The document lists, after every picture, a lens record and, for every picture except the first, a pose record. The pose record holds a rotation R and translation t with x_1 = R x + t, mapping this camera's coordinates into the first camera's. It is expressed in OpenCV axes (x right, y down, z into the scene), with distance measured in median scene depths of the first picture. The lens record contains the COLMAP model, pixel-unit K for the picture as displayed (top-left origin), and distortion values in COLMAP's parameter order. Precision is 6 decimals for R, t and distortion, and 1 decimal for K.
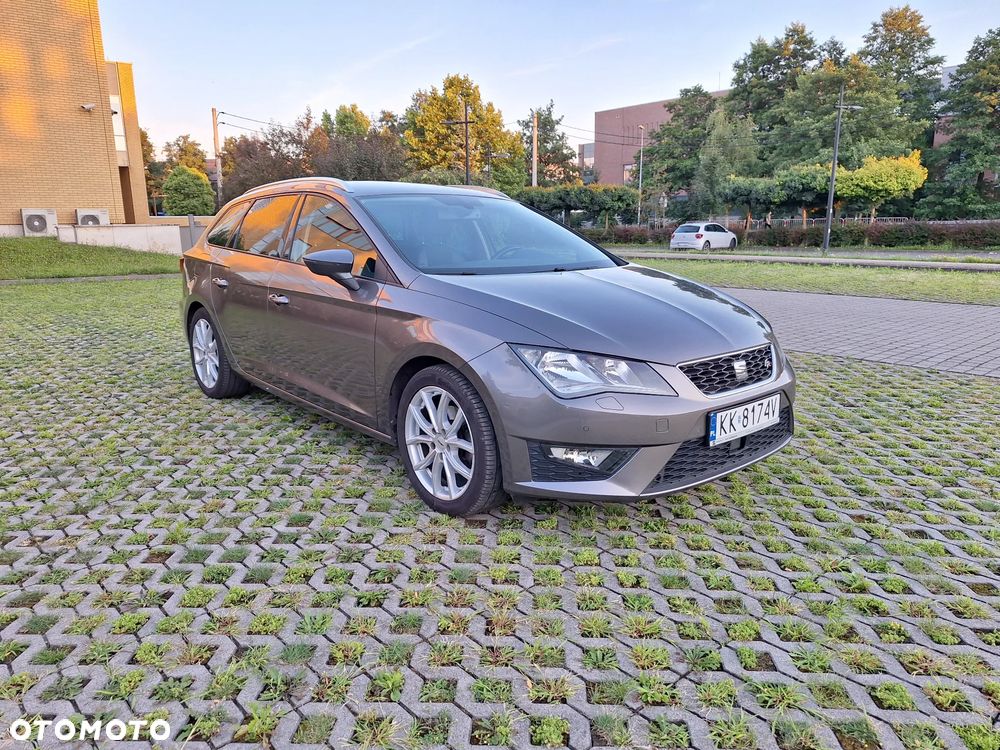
lens RADIAL K [[686.1, 0, 501.6], [0, 686.1, 388.6], [0, 0, 1]] dist [0.056871, -0.070172]
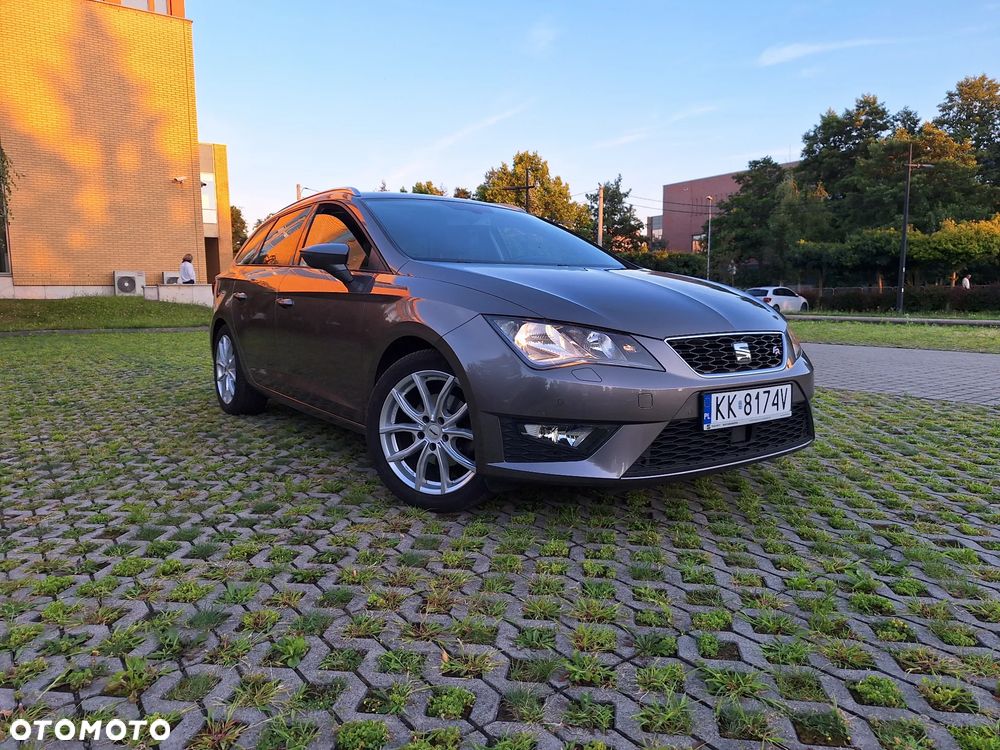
lens RADIAL K [[686.1, 0, 501.6], [0, 686.1, 388.6], [0, 0, 1]] dist [0.056871, -0.070172]
pose [[0.995080, 0.014203, -0.098052, 0.087702], [-0.023818, 0.994941, -0.097598, 0.079041], [0.096170, 0.099453, 0.990384, 0.050034]]
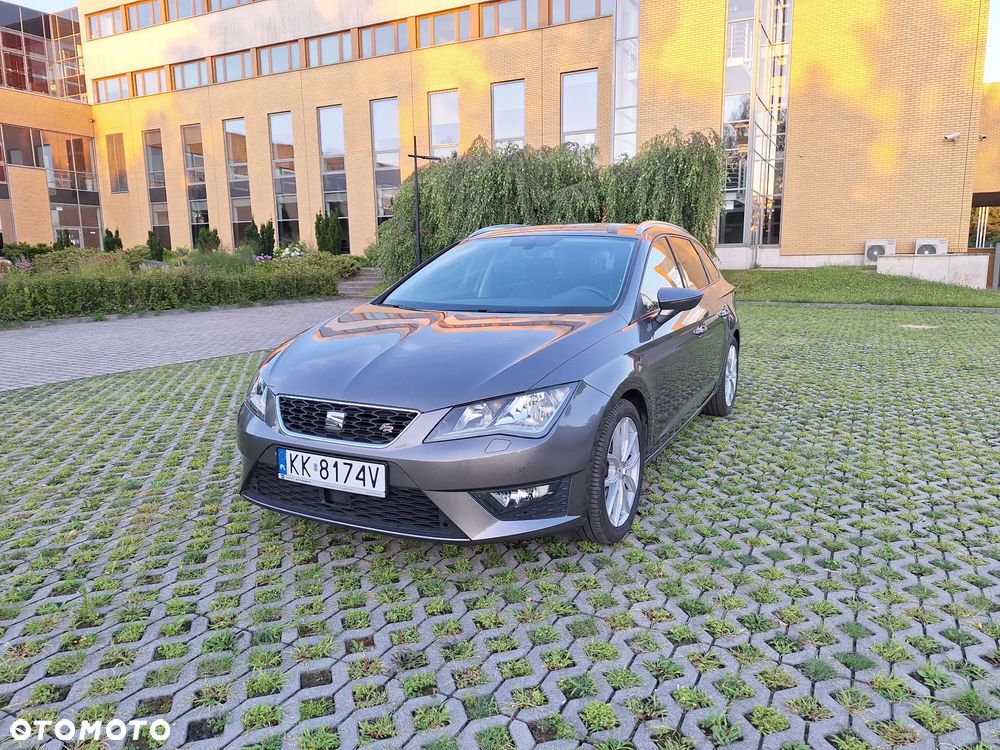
lens RADIAL K [[687.9, 0, 514.1], [0, 687.9, 373.9], [0, 0, 1]] dist [0.074765, -0.066065]
pose [[0.368135, 0.157482, -0.916339, 0.922707], [-0.206662, 0.974757, 0.084496, -0.159656], [0.906514, 0.158267, 0.391387, 0.580124]]
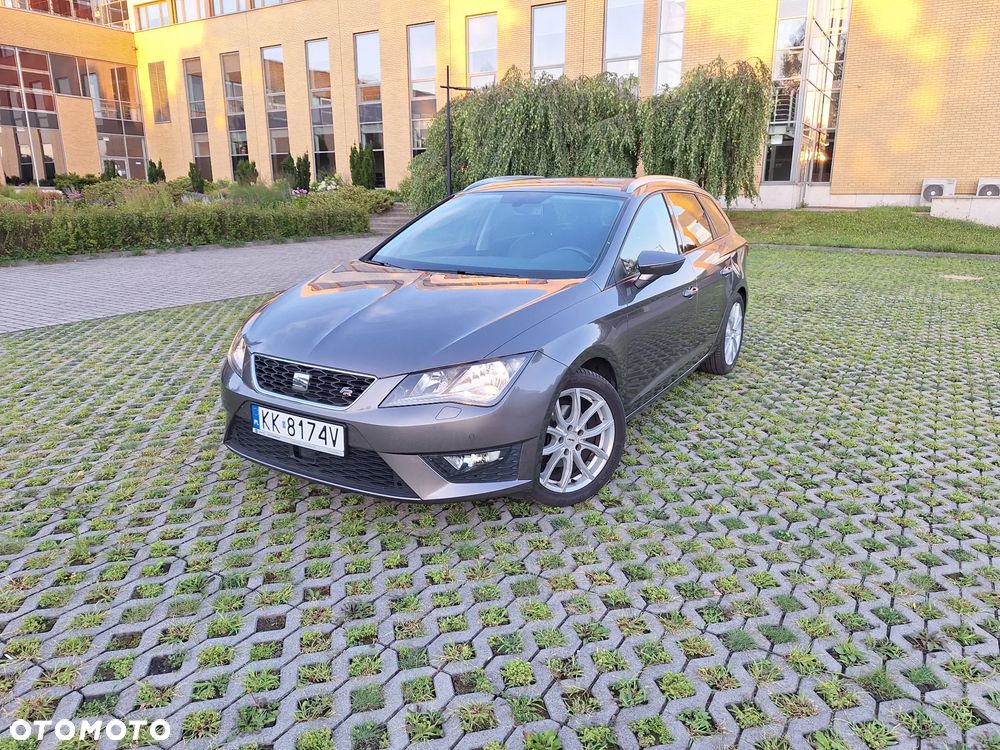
lens RADIAL K [[692.0, 0, 500.0], [0, 692.0, 375.0], [0, 0, 1]] dist [0.055081, -0.048516]
pose [[0.295964, 0.250816, -0.921682, 0.956833], [-0.222087, 0.956536, 0.188986, -0.207054], [0.929023, 0.148760, 0.338803, 0.640345]]
